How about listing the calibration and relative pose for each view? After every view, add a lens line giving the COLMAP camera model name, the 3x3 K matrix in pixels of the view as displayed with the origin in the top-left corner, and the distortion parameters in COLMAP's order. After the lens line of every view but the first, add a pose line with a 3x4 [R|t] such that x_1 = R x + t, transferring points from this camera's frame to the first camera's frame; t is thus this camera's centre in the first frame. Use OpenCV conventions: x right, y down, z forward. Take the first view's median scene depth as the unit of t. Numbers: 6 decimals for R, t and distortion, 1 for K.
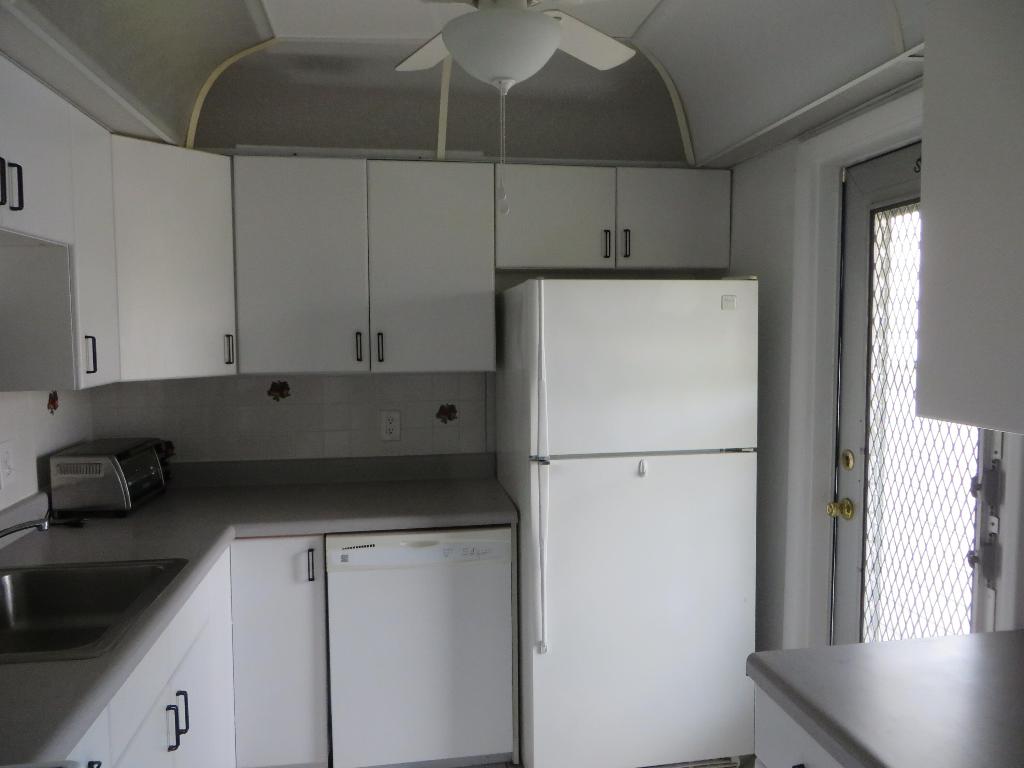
lens RADIAL K [[768.7, 0, 512.0], [0, 768.7, 384.0], [0, 0, 1]] dist [-0.017125, 0.001583]
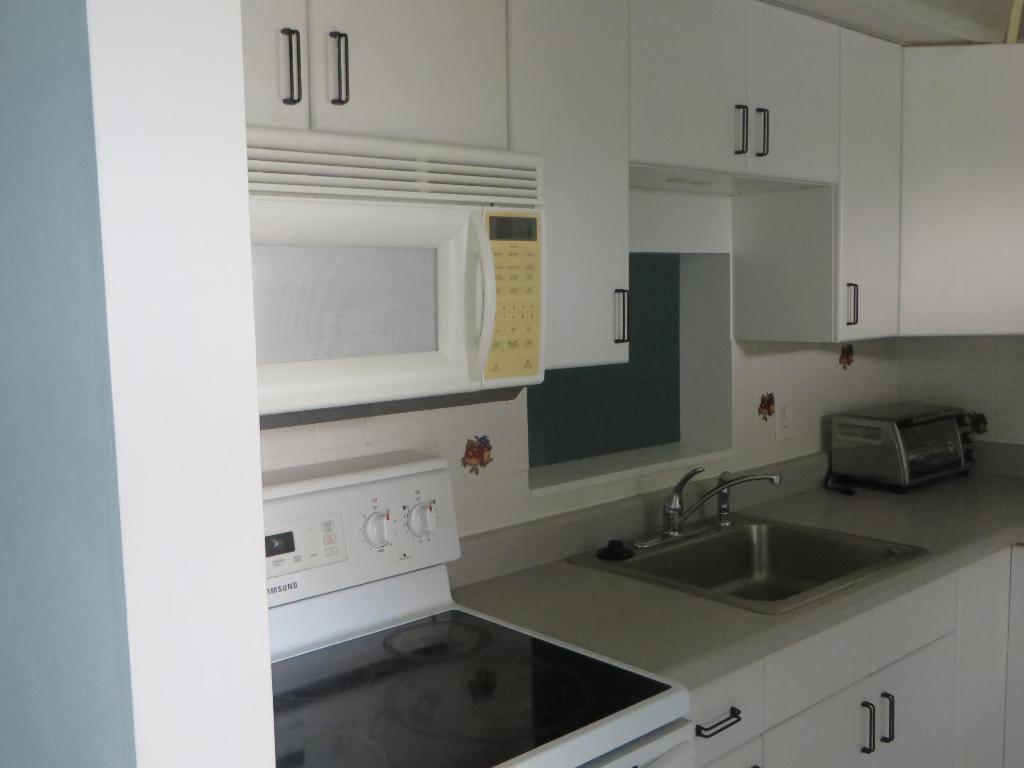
lens RADIAL K [[1002.0, 0, 512.0], [0, 1002.0, 384.0], [0, 0, 1]] dist [-0.000695, -0.012462]
pose [[0.542543, 0.077884, -0.836410, 0.193638], [-0.045913, 0.996954, 0.063052, -0.000472], [0.838772, 0.004193, 0.544466, 0.016237]]
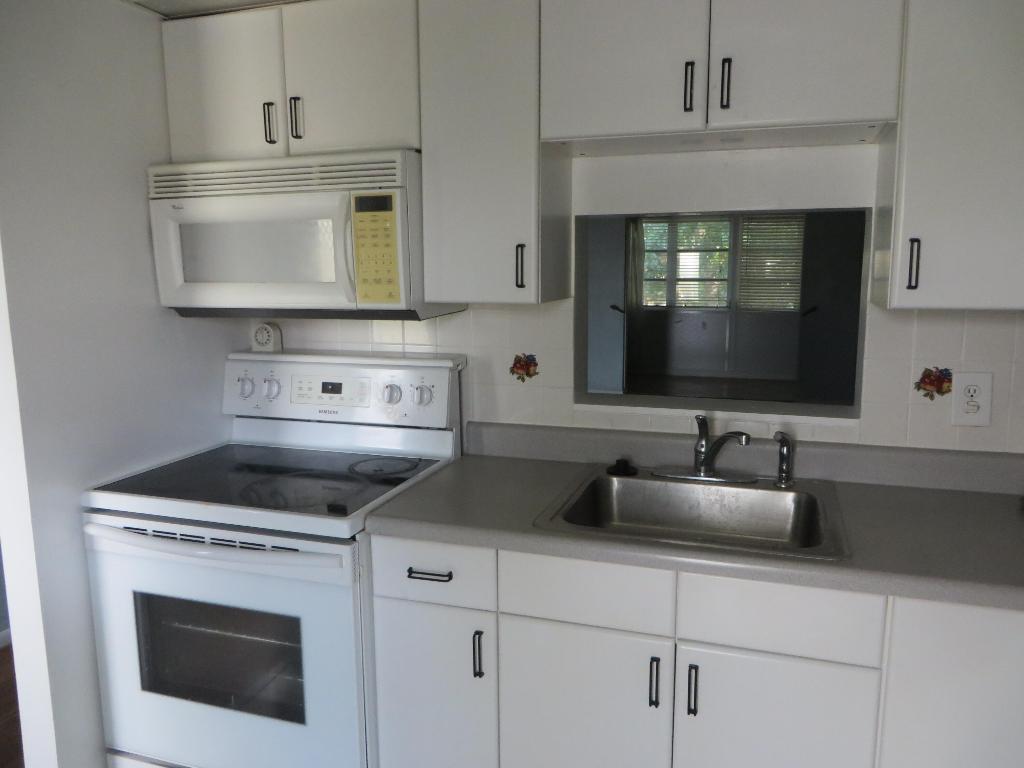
lens RADIAL K [[768.7, 0, 512.0], [0, 768.7, 384.0], [0, 0, 1]] dist [-0.017125, 0.001583]
pose [[-0.465919, 0.149821, -0.872051, 0.267582], [-0.054287, 0.978864, 0.197176, -0.046414], [0.883160, 0.139209, -0.447938, 0.921406]]
